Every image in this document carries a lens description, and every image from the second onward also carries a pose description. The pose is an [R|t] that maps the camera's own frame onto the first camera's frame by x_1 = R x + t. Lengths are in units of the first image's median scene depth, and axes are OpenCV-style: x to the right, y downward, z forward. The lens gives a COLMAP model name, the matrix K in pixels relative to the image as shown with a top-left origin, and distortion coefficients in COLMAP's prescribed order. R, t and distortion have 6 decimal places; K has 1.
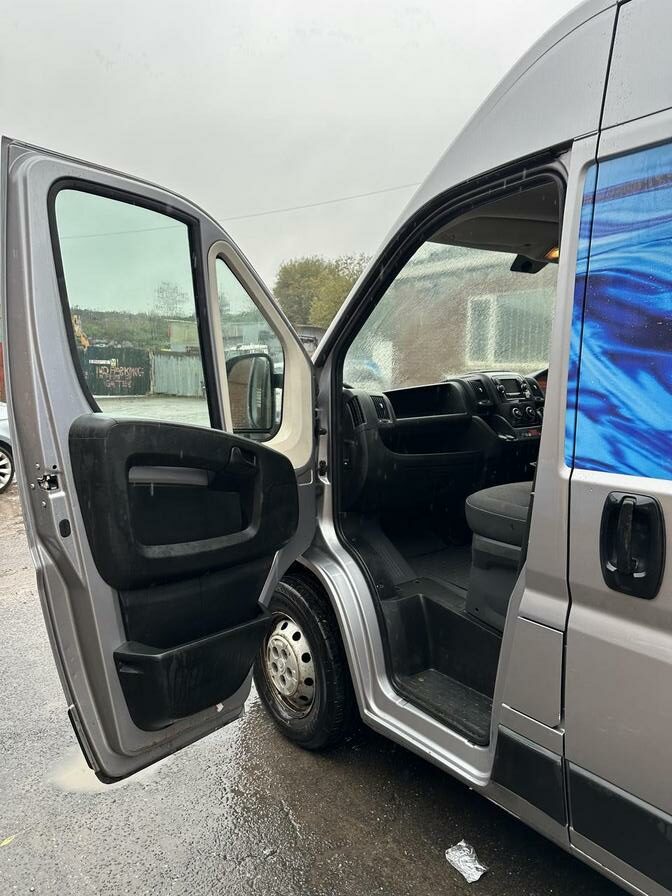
lens RADIAL K [[629.6, 0, 336.0], [0, 629.6, 448.0], [0, 0, 1]] dist [0.076366, -0.100620]
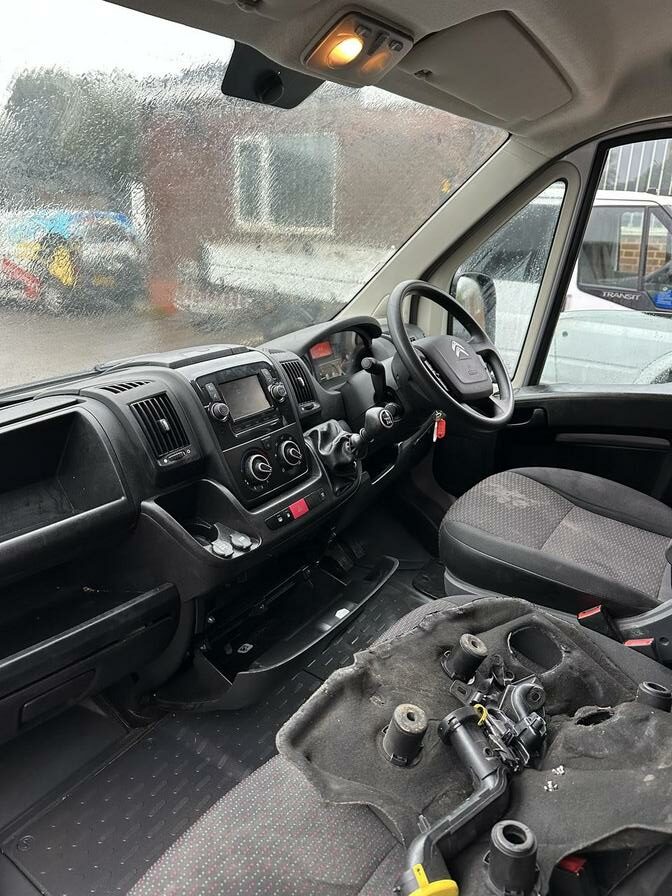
lens RADIAL K [[629.6, 0, 336.0], [0, 629.6, 448.0], [0, 0, 1]] dist [0.076366, -0.100620]
pose [[0.945993, -0.078595, 0.314517, 0.204716], [0.005099, 0.973654, 0.227972, -0.165927], [-0.324148, -0.214056, 0.921471, 0.603647]]
